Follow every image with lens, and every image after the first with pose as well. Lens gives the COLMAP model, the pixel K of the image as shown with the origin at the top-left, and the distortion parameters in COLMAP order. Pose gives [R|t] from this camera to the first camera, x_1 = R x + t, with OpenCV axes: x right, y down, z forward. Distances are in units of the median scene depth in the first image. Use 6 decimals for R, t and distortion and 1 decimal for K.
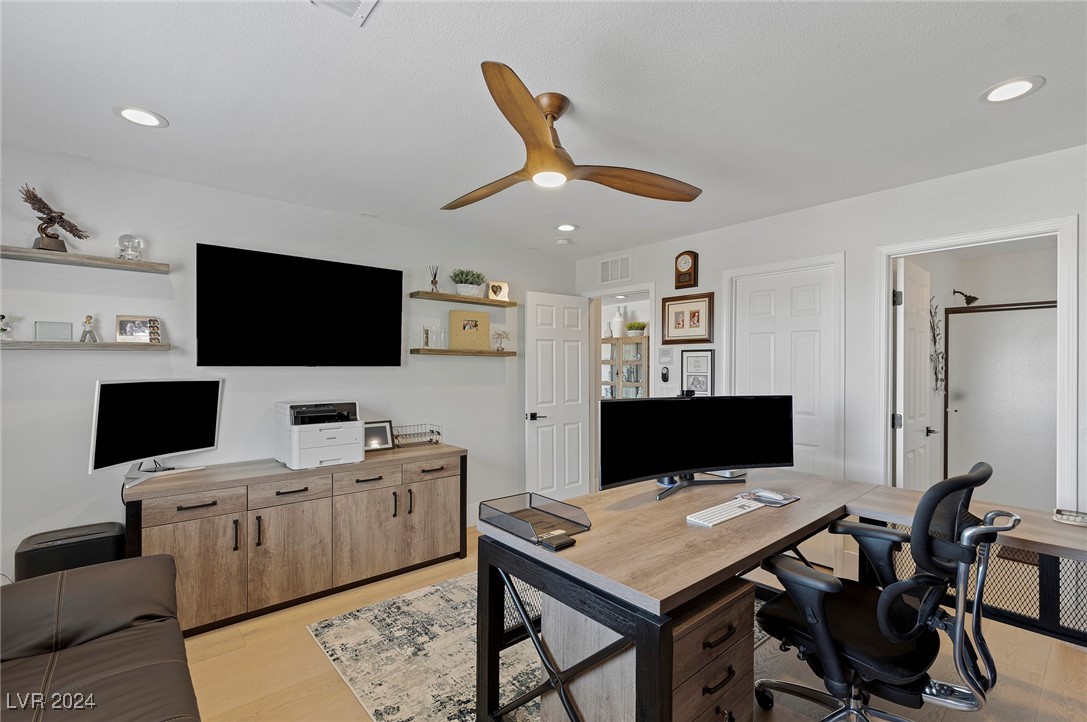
lens RADIAL K [[492.8, 0, 543.5], [0, 492.8, 361.0], [0, 0, 1]] dist [0.000749, 0.000044]
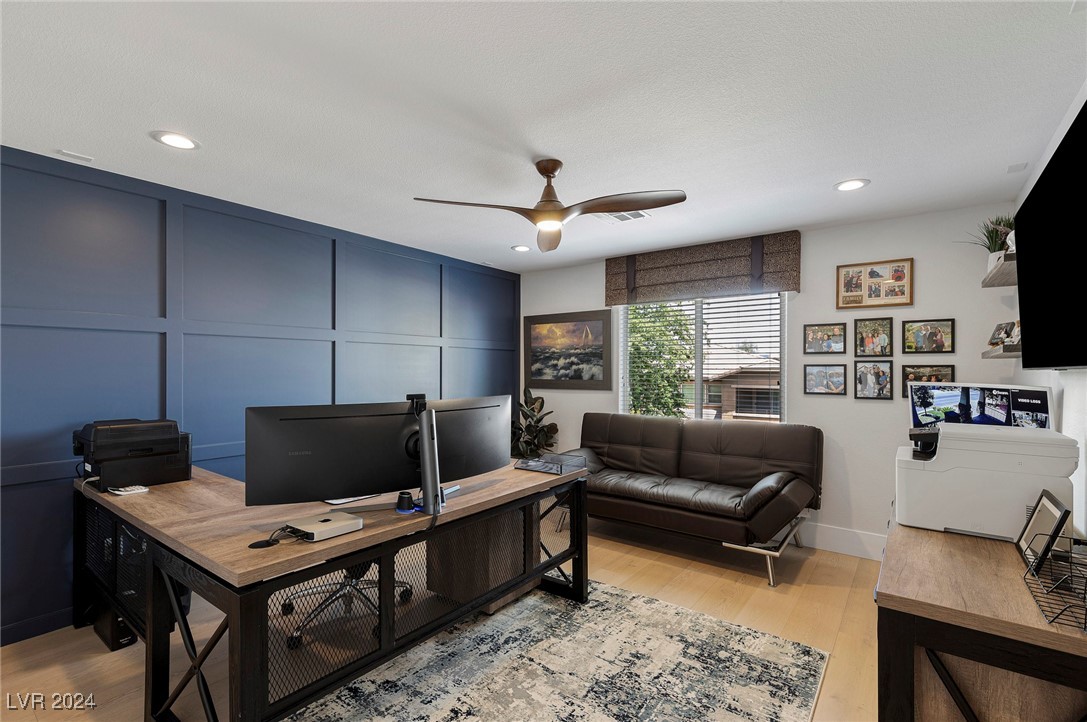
lens RADIAL K [[492.8, 0, 543.5], [0, 492.8, 361.0], [0, 0, 1]] dist [0.000749, 0.000044]
pose [[-0.976315, -0.004621, -0.216306, 0.247322], [-0.002702, 0.999954, -0.009168, 0.005387], [0.216338, -0.008367, -0.976283, 1.846015]]
